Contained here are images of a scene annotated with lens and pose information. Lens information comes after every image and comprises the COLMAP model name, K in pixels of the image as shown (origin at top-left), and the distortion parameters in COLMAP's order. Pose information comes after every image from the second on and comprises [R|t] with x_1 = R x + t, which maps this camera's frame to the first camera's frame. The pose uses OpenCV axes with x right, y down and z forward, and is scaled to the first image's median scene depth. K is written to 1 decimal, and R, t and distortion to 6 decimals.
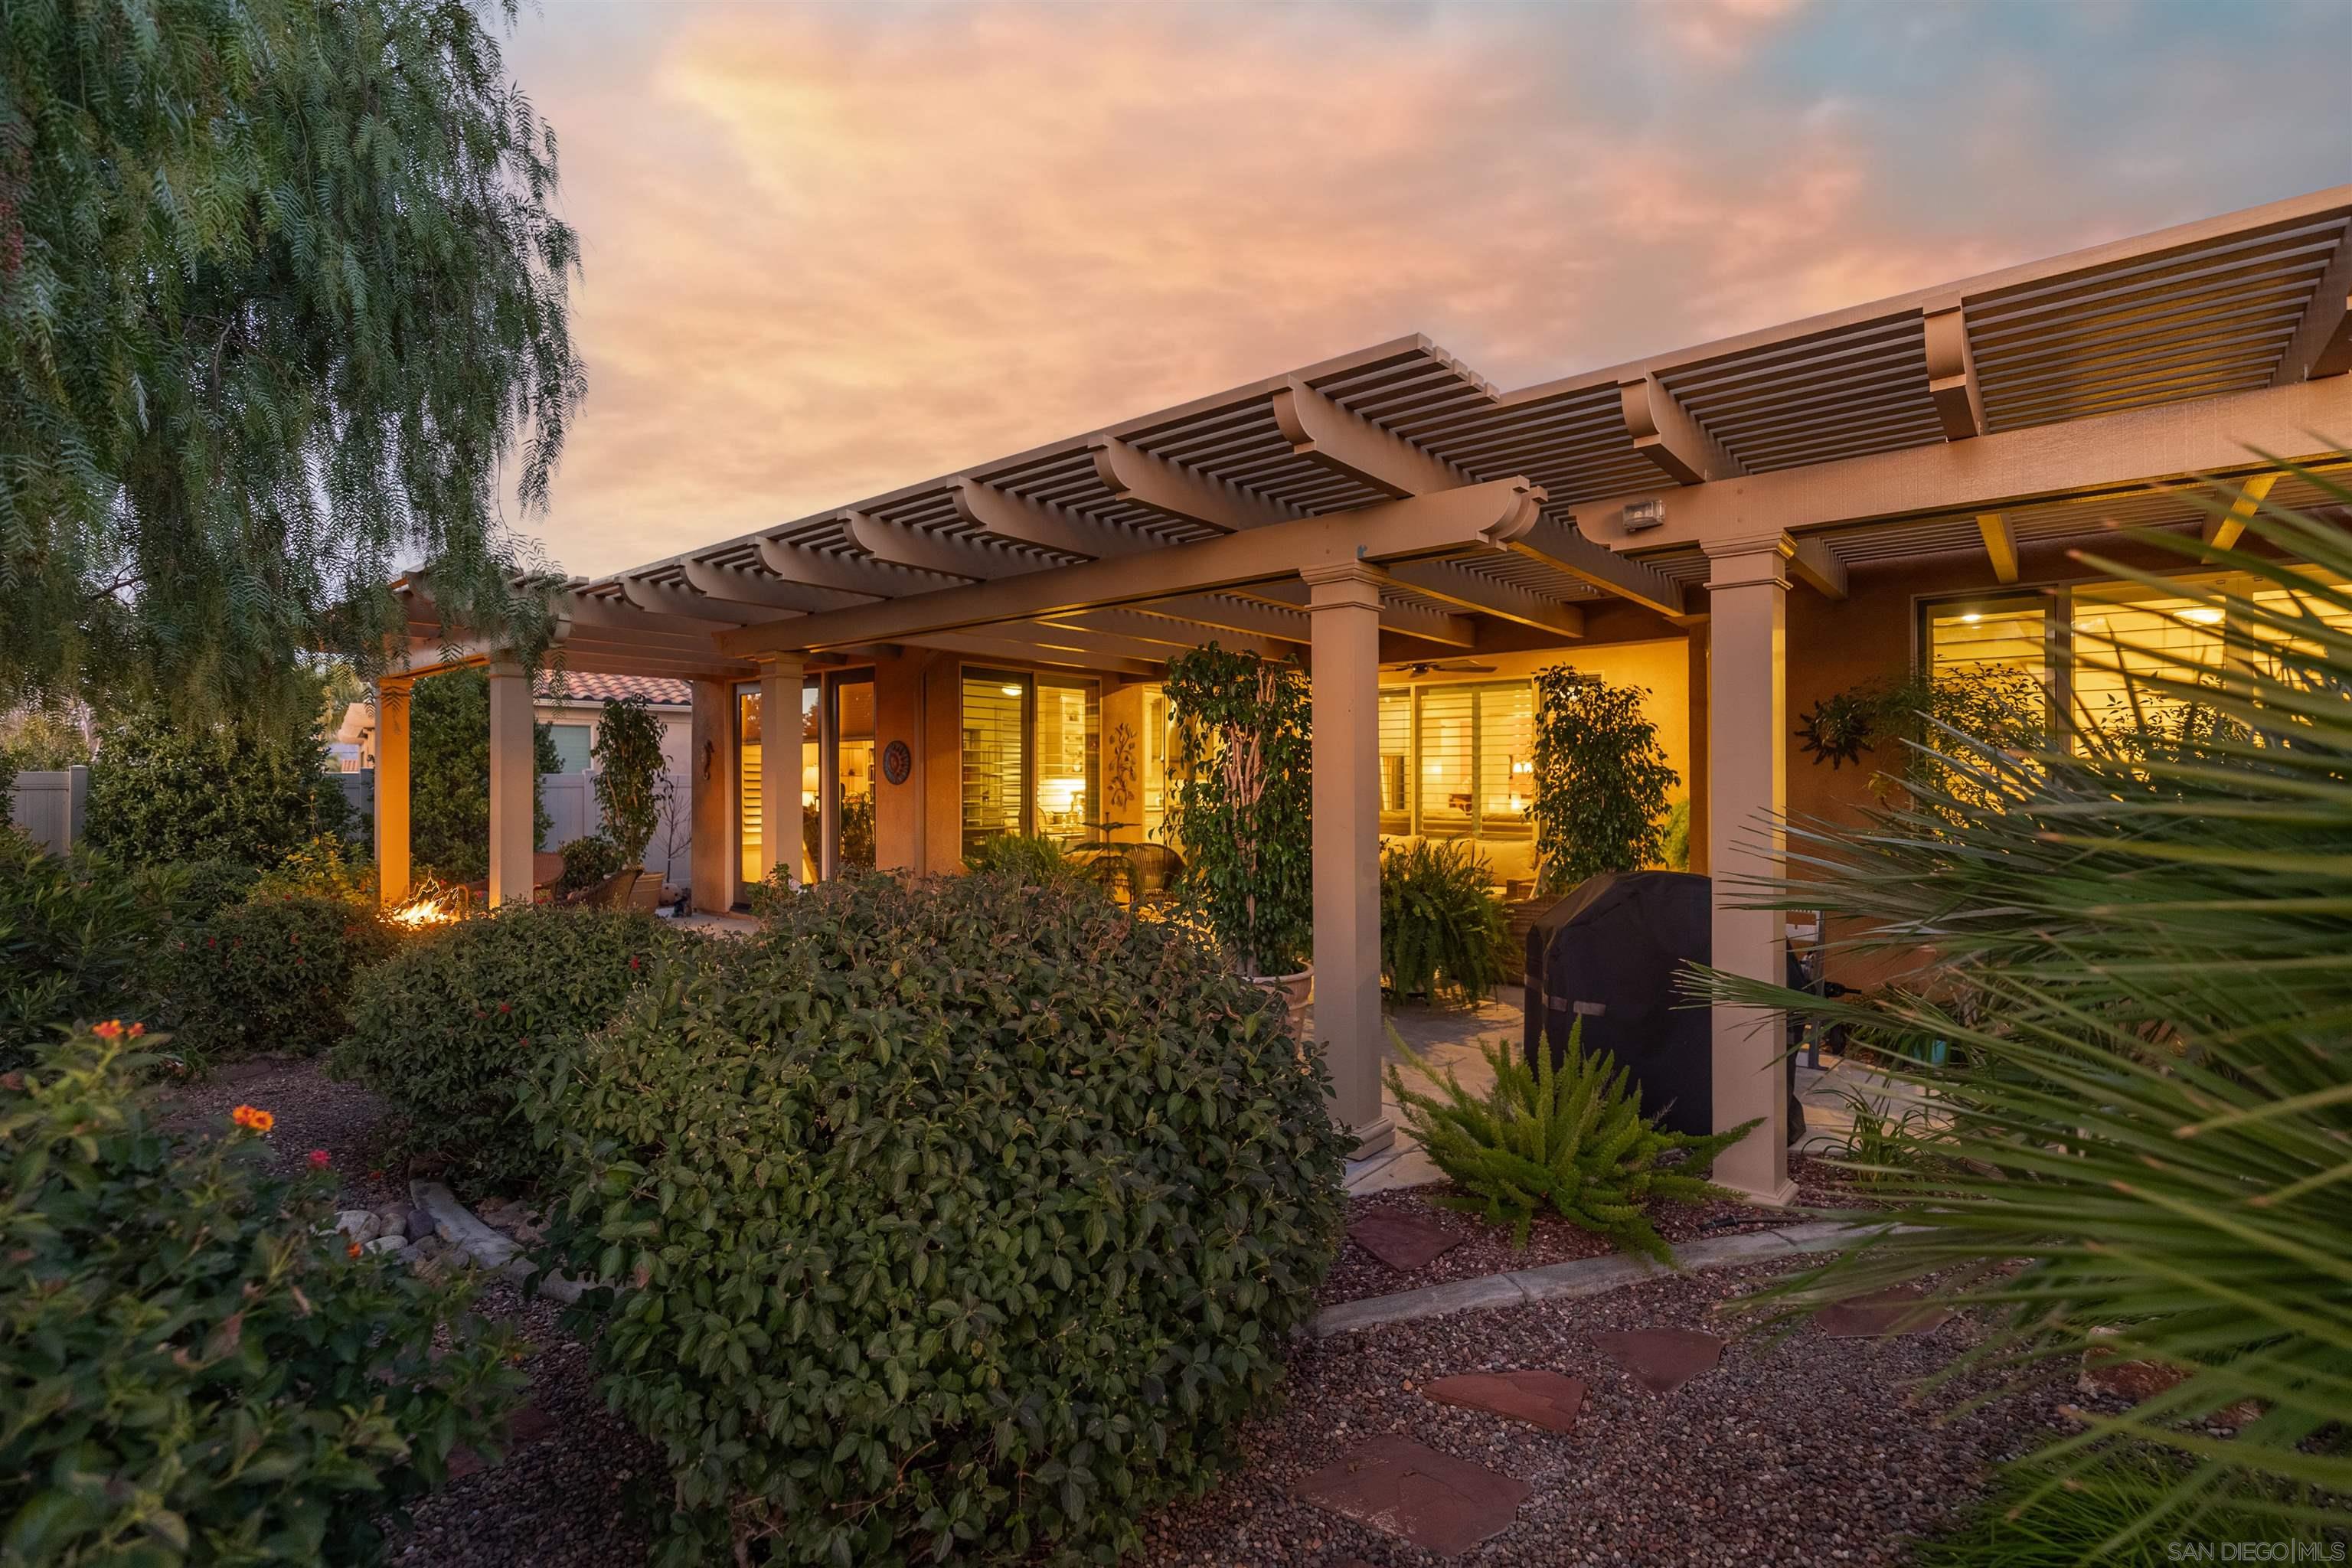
lens RADIAL K [[1061.7, 0, 1176.0], [0, 1061.7, 784.0], [0, 0, 1]] dist [-0.004101, -0.000354]
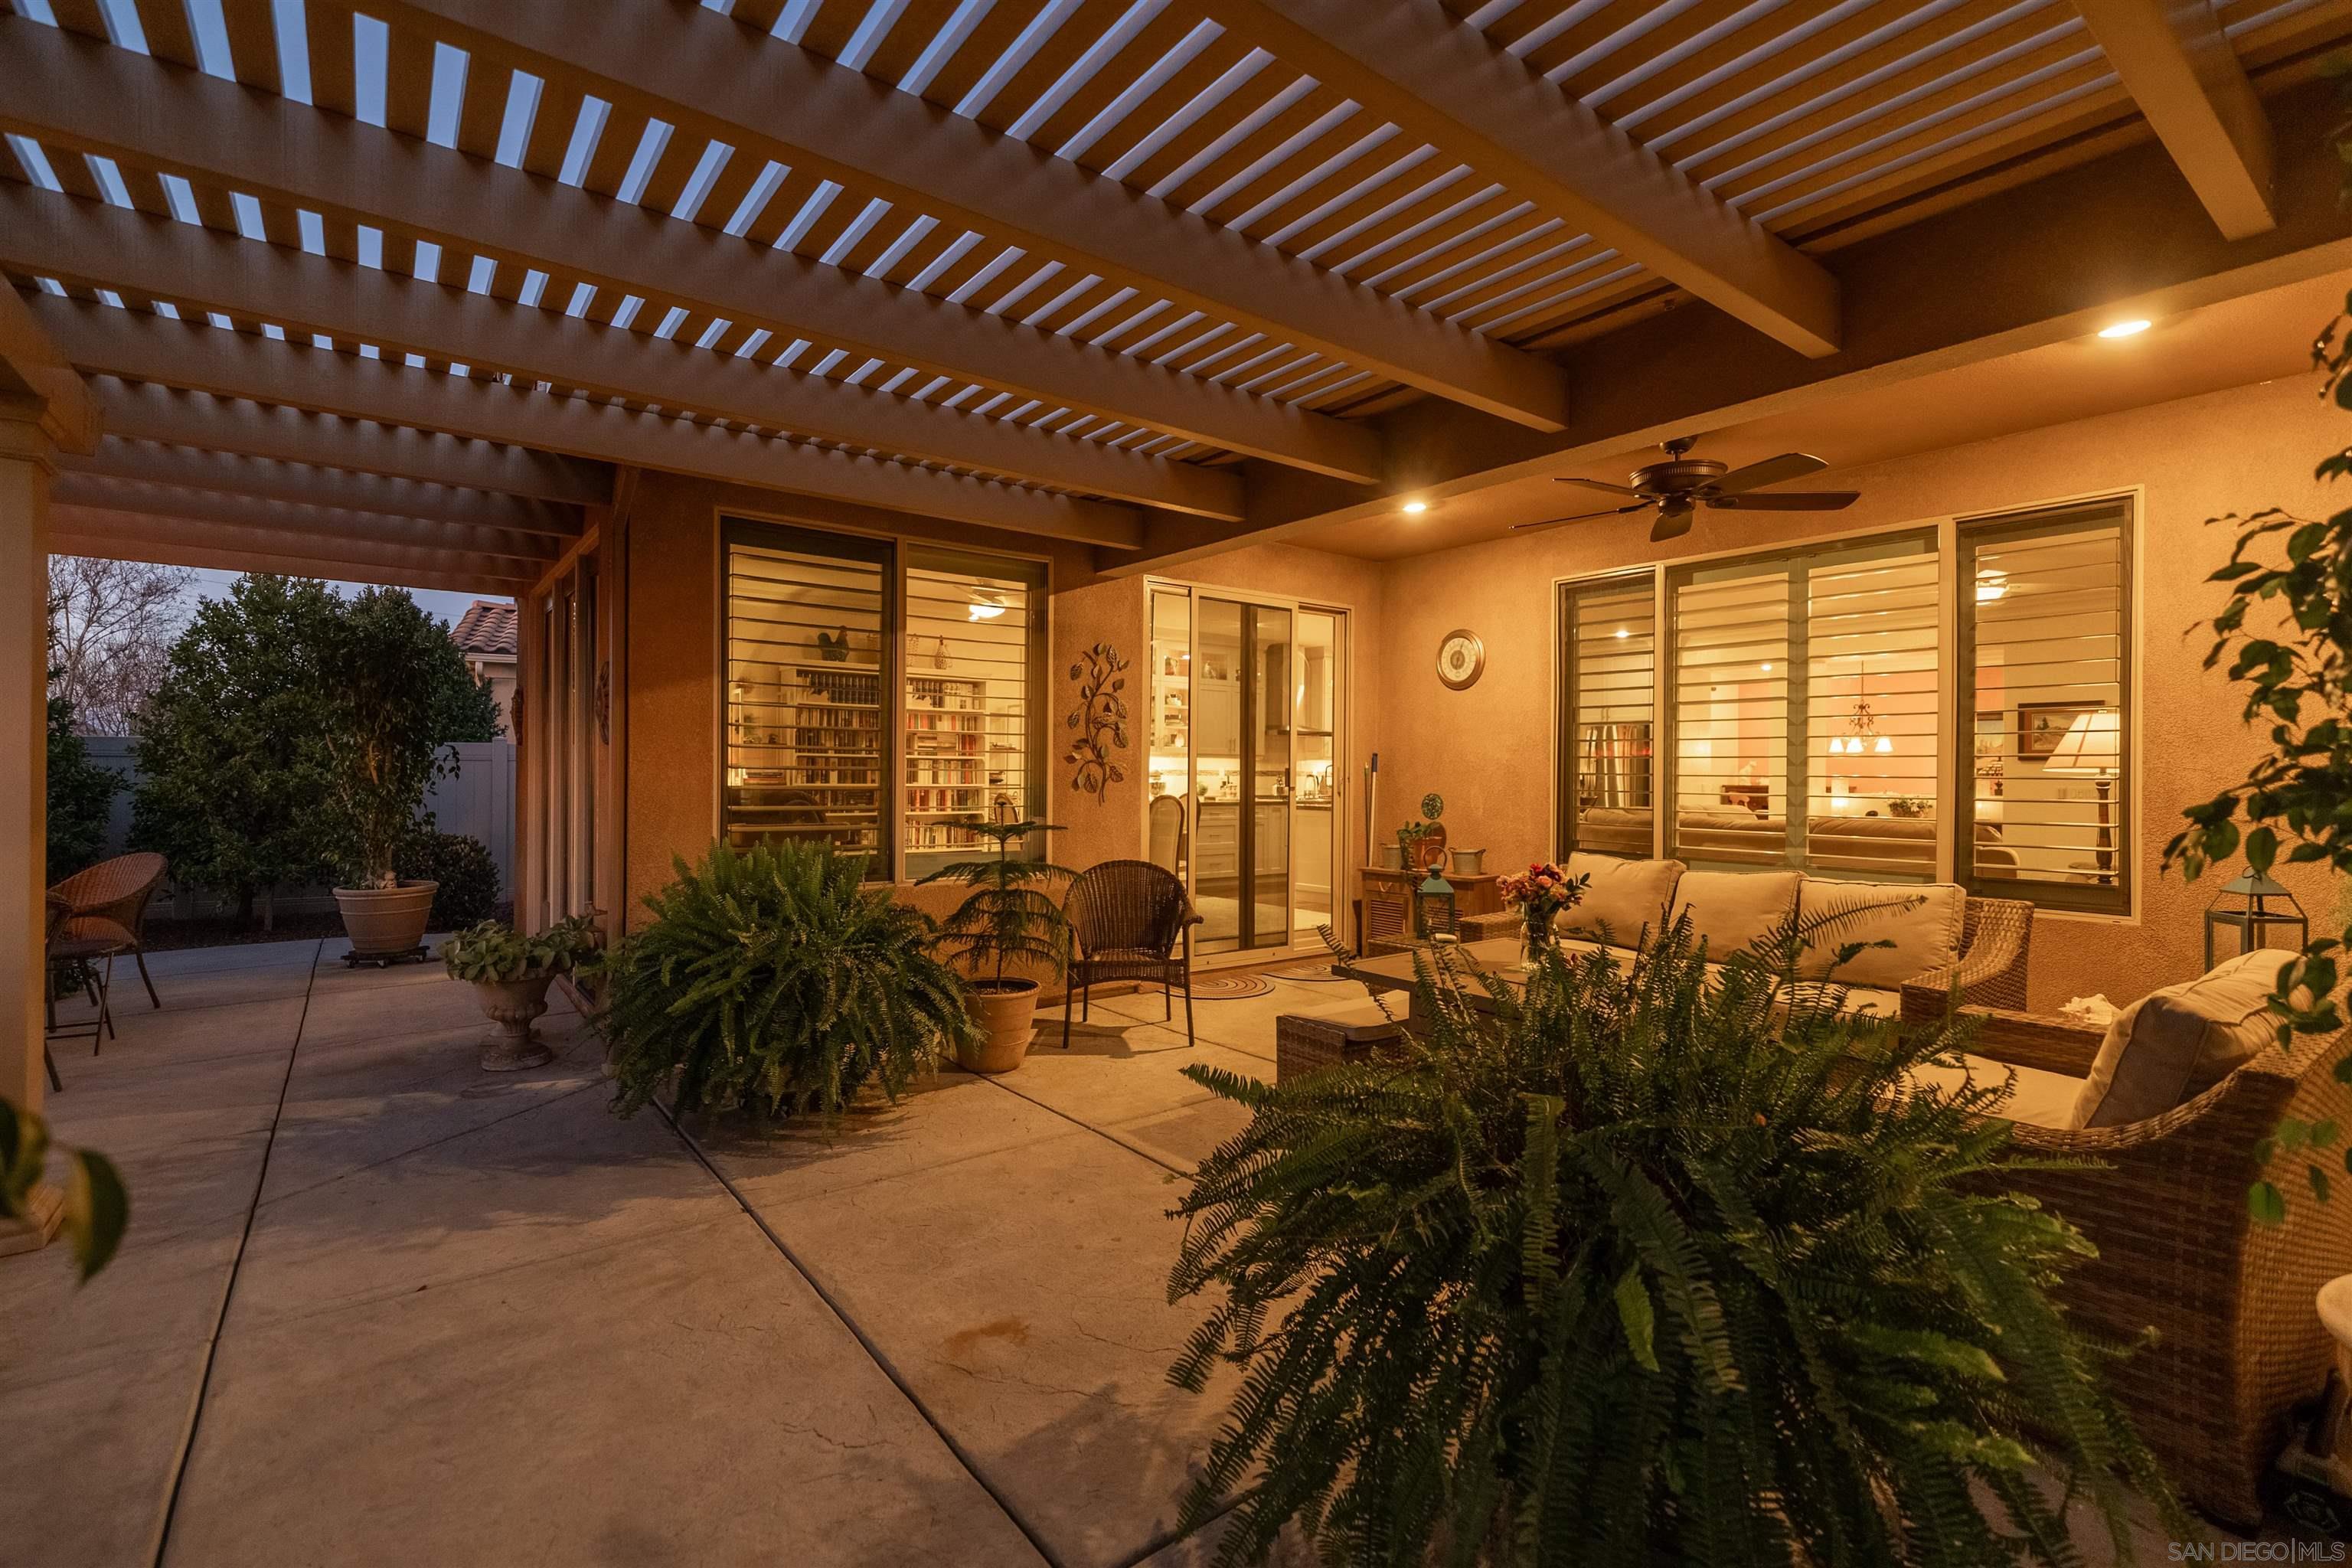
lens RADIAL K [[1061.7, 0, 1176.0], [0, 1061.7, 784.0], [0, 0, 1]] dist [-0.004101, -0.000354]
pose [[0.976666, 0.010383, -0.214512, 0.107107], [-0.008578, 0.999920, 0.009343, 0.010602], [0.214592, -0.007284, 0.976677, 0.456211]]
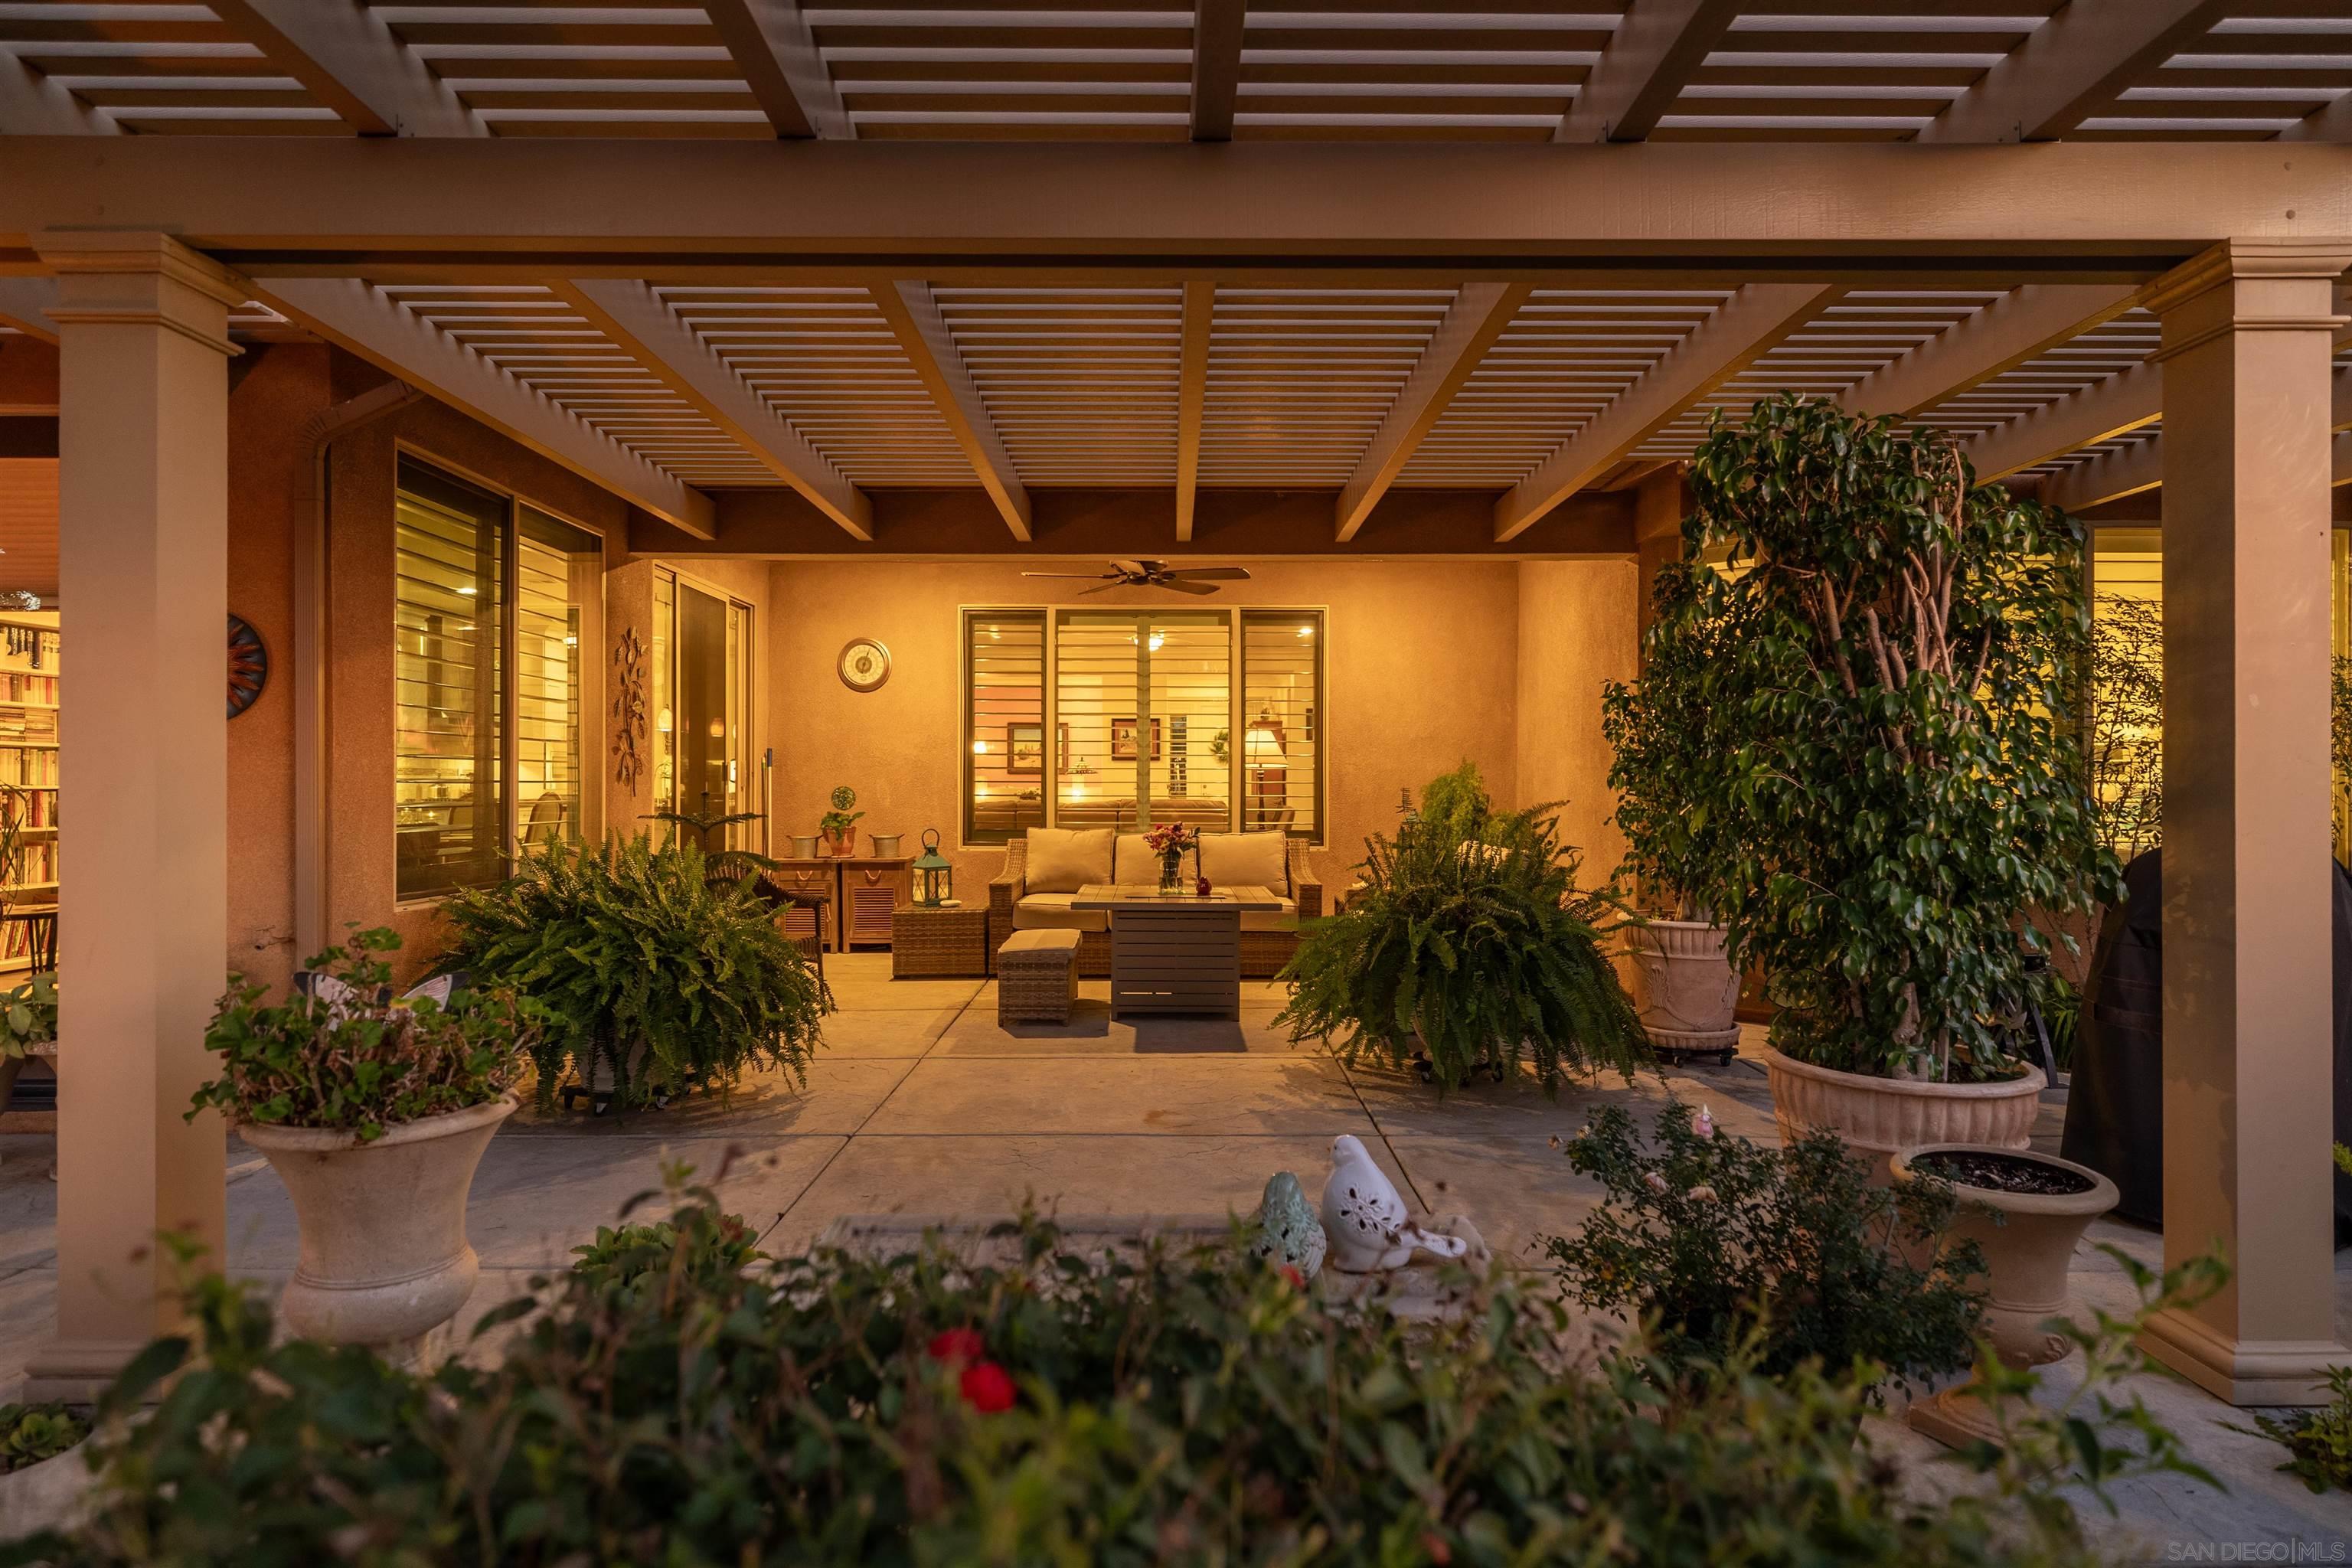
lens RADIAL K [[1280.7, 0, 1176.0], [0, 1280.7, 784.0], [0, 0, 1]] dist [0.001384, 0.000354]
pose [[0.754849, 0.001432, 0.655897, -0.255920], [-0.000278, 0.999998, -0.001862, 0.020813], [-0.655899, 0.001223, 0.754848, 0.341449]]
